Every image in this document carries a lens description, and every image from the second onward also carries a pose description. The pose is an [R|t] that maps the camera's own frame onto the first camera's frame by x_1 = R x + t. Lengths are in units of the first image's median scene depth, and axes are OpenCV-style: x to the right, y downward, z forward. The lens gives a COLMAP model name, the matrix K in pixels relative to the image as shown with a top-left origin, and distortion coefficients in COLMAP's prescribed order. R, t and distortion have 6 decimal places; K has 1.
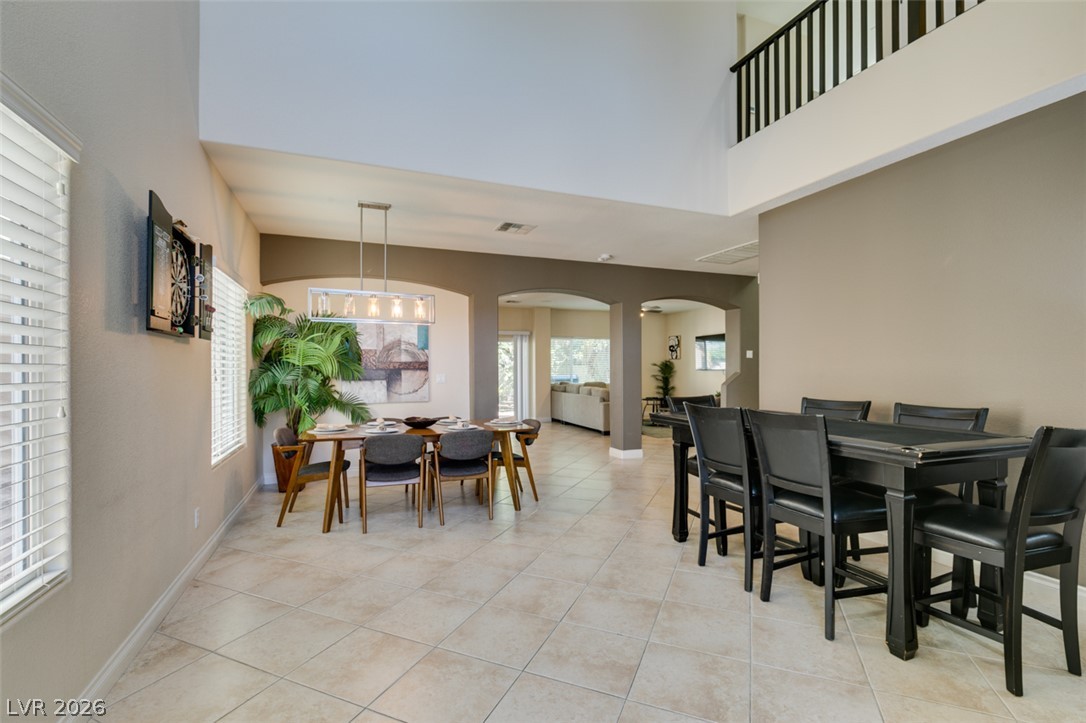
lens RADIAL K [[492.0, 0, 539.2], [0, 492.0, 361.4], [0, 0, 1]] dist [0.003061, -0.000329]
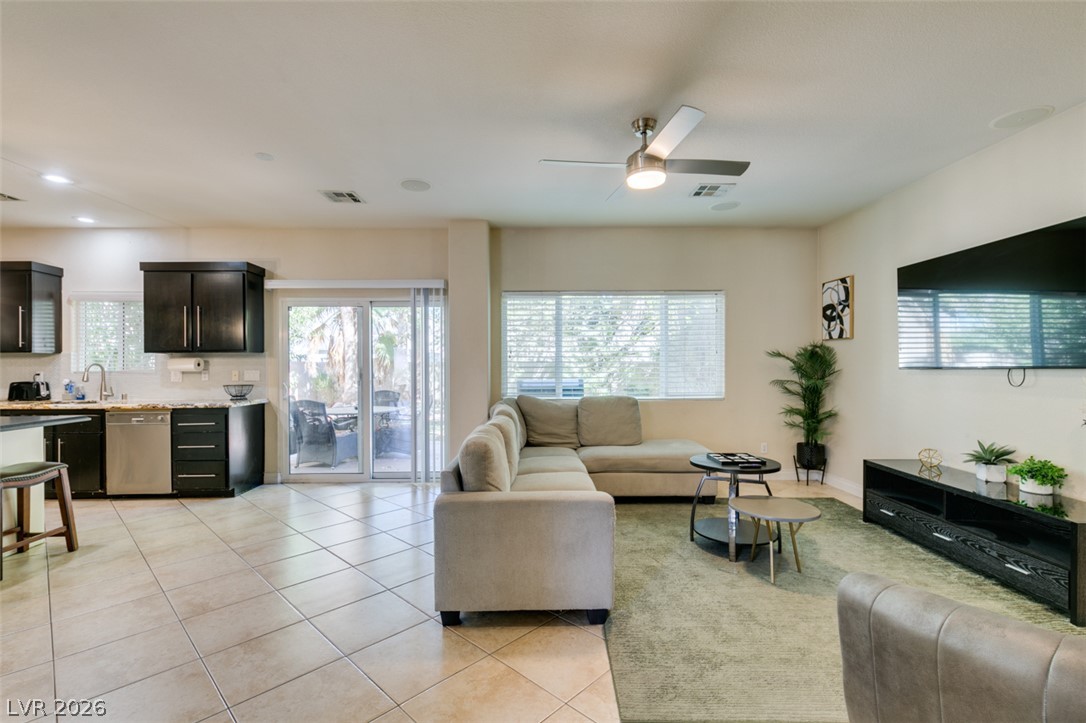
lens RADIAL K [[492.0, 0, 550.3], [0, 492.0, 365.2], [0, 0, 1]] dist [0.003061, -0.000329]
pose [[0.938641, -0.004981, -0.344861, 0.197826], [0.006443, 0.999974, 0.003092, 0.012526], [0.344837, -0.005124, 0.938649, 0.561824]]
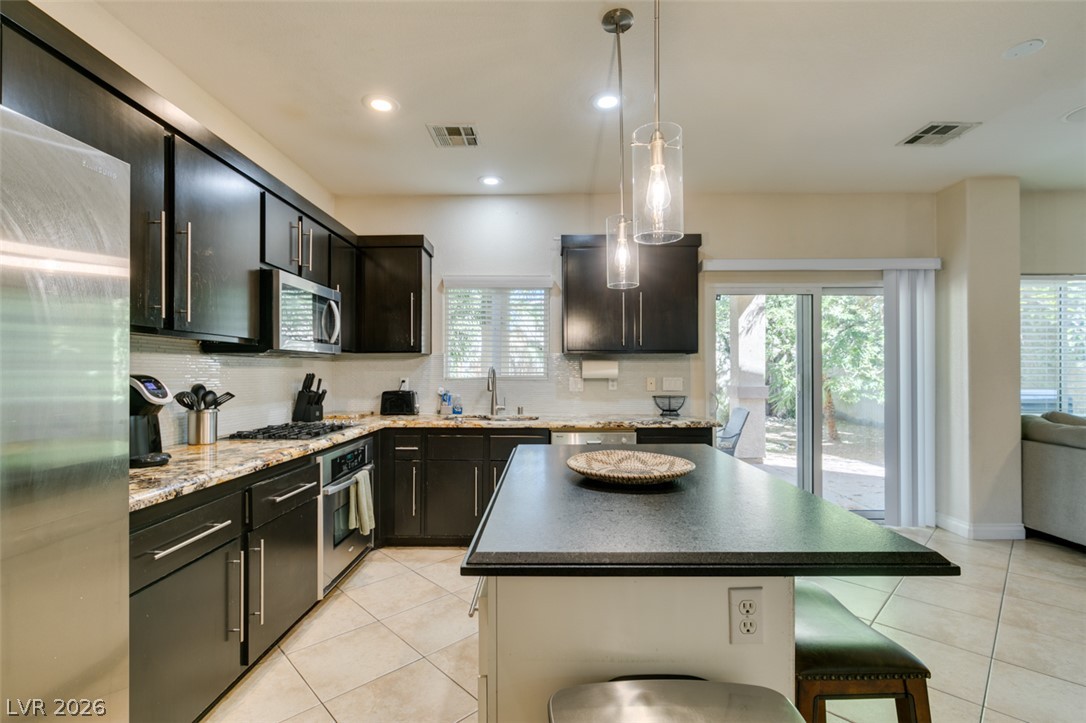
lens RADIAL K [[492.0, 0, 545.1], [0, 492.0, 367.9], [0, 0, 1]] dist [0.003061, -0.000329]
pose [[0.927390, -0.005399, -0.374057, -0.127904], [0.002743, 0.999967, -0.007631, 0.012811], [0.374086, 0.006051, 0.927374, 0.537044]]
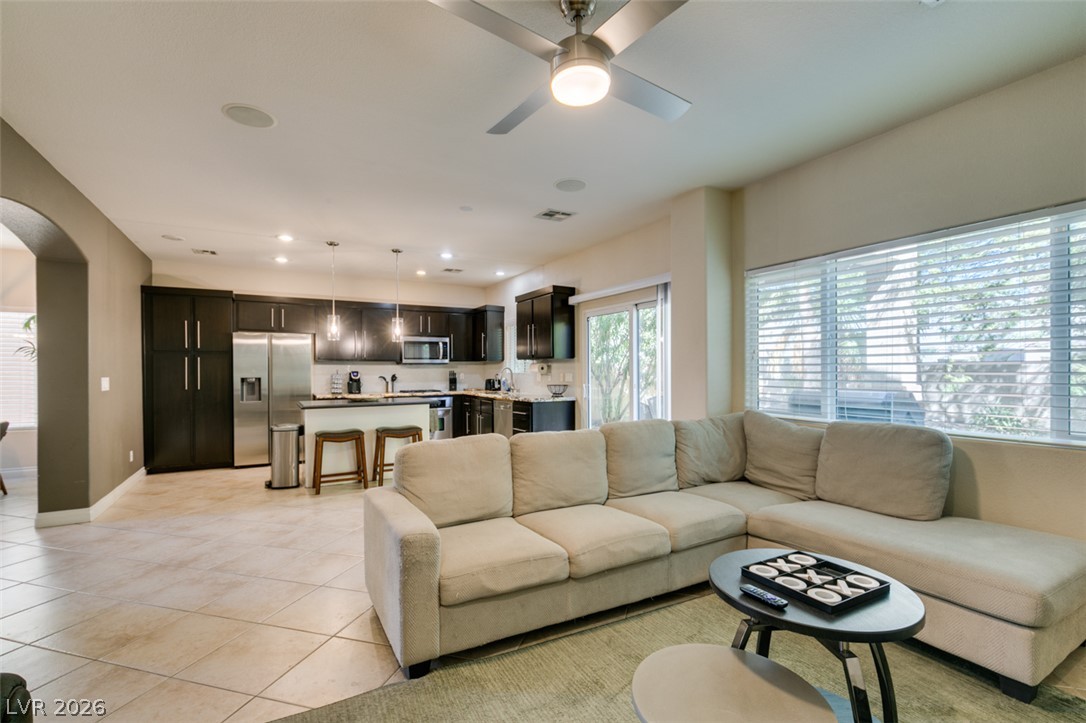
lens RADIAL K [[492.0, 0, 535.9], [0, 492.0, 372.8], [0, 0, 1]] dist [0.003061, -0.000329]
pose [[0.124291, 0.004100, -0.992237, 0.309336], [0.006691, 0.999965, 0.004970, 0.013525], [0.992223, -0.007257, 0.124259, 0.763289]]
